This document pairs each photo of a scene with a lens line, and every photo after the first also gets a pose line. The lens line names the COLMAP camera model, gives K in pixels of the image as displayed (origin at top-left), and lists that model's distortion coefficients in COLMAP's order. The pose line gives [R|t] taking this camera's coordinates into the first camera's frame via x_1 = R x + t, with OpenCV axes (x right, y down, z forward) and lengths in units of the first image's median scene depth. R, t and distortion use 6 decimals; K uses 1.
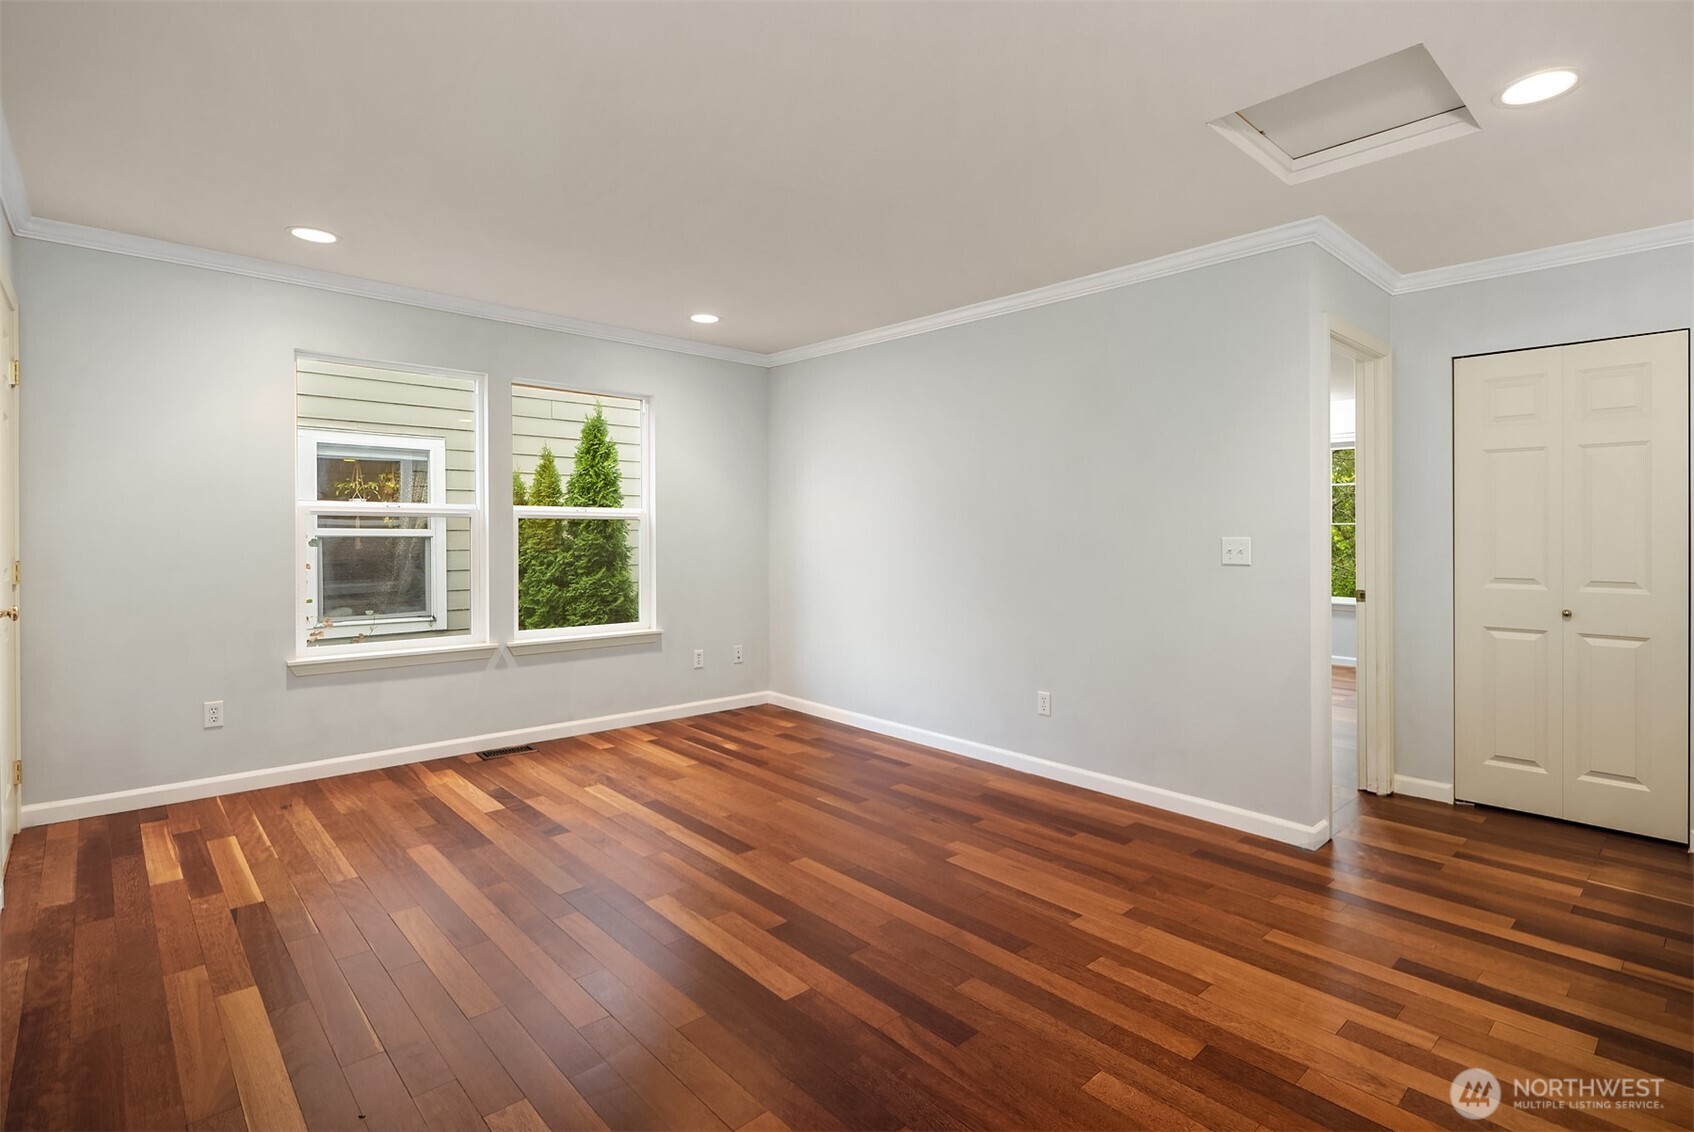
lens RADIAL K [[819.2, 0, 850.5], [0, 819.2, 538.2], [0, 0, 1]] dist [0.003755, -0.002129]
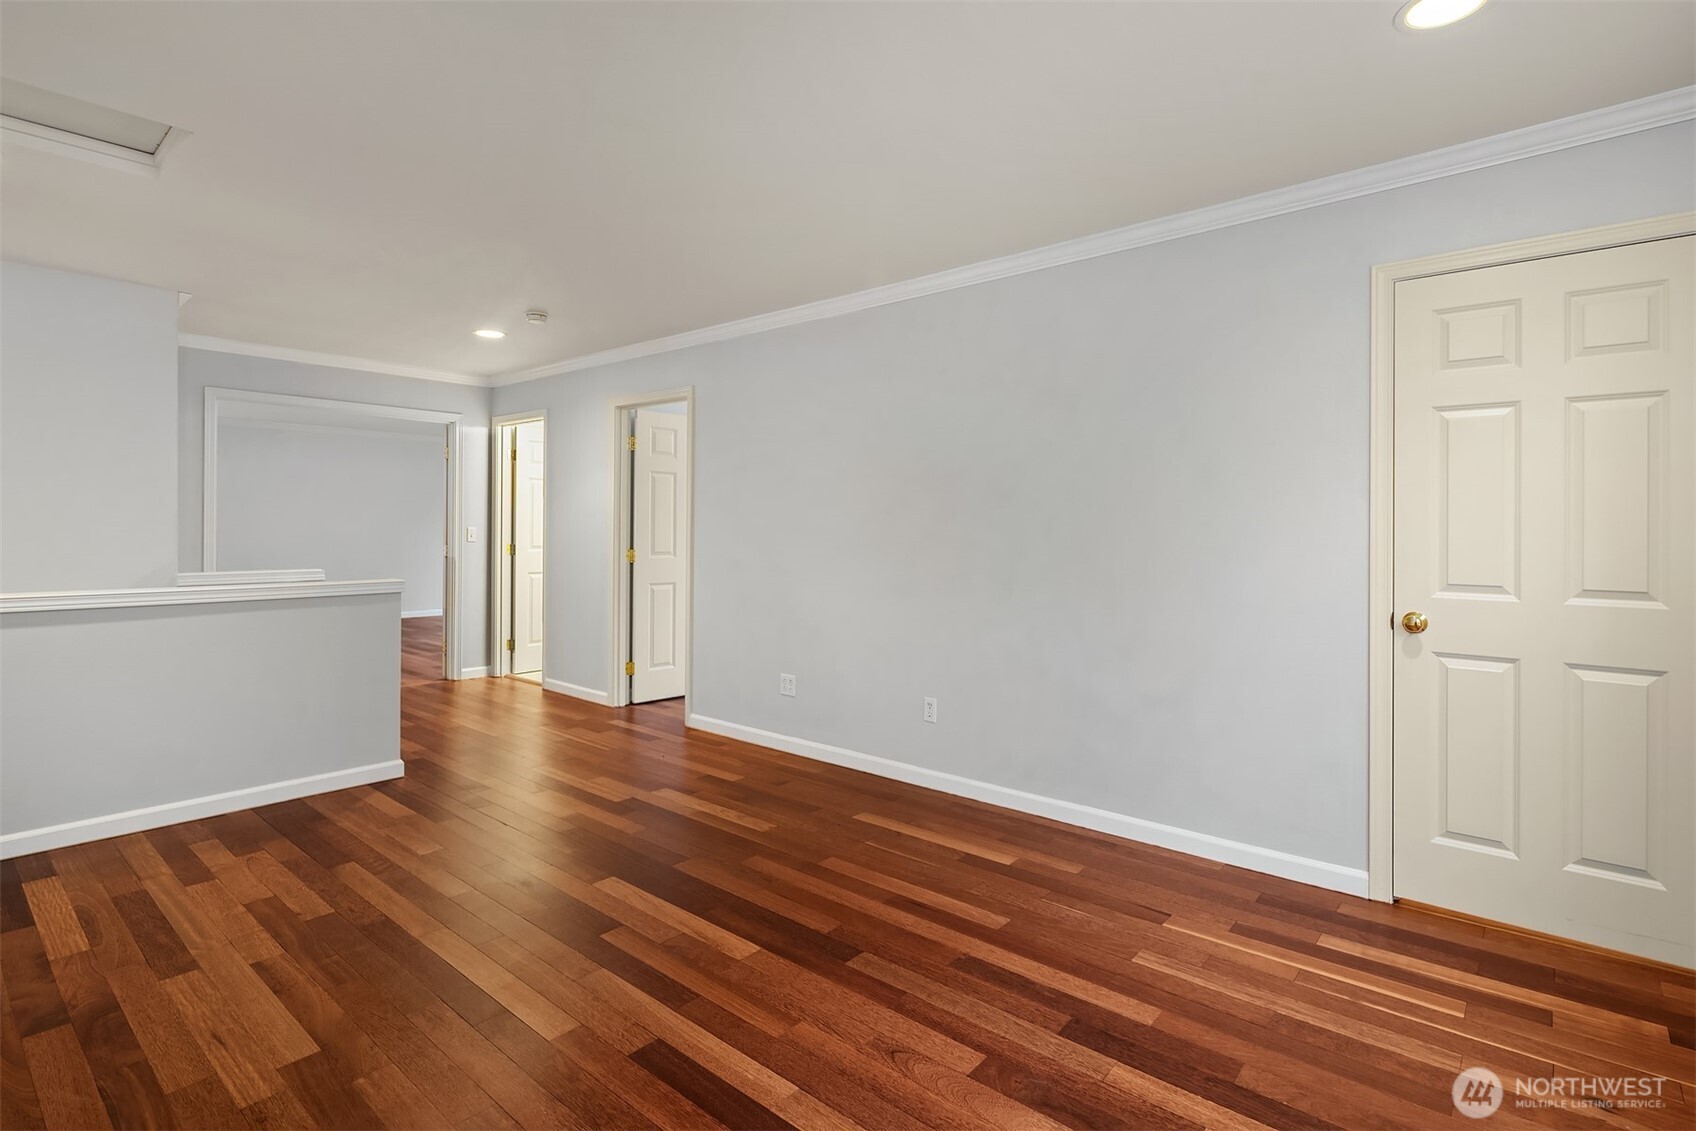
lens RADIAL K [[820.2, 0, 851.5], [0, 820.2, 537.7], [0, 0, 1]] dist [0.003755, -0.002129]
pose [[-0.992426, -0.011216, -0.122329, -0.257860], [-0.013602, 0.999733, 0.018688, -0.021131], [0.122087, 0.020210, -0.992314, 2.068652]]
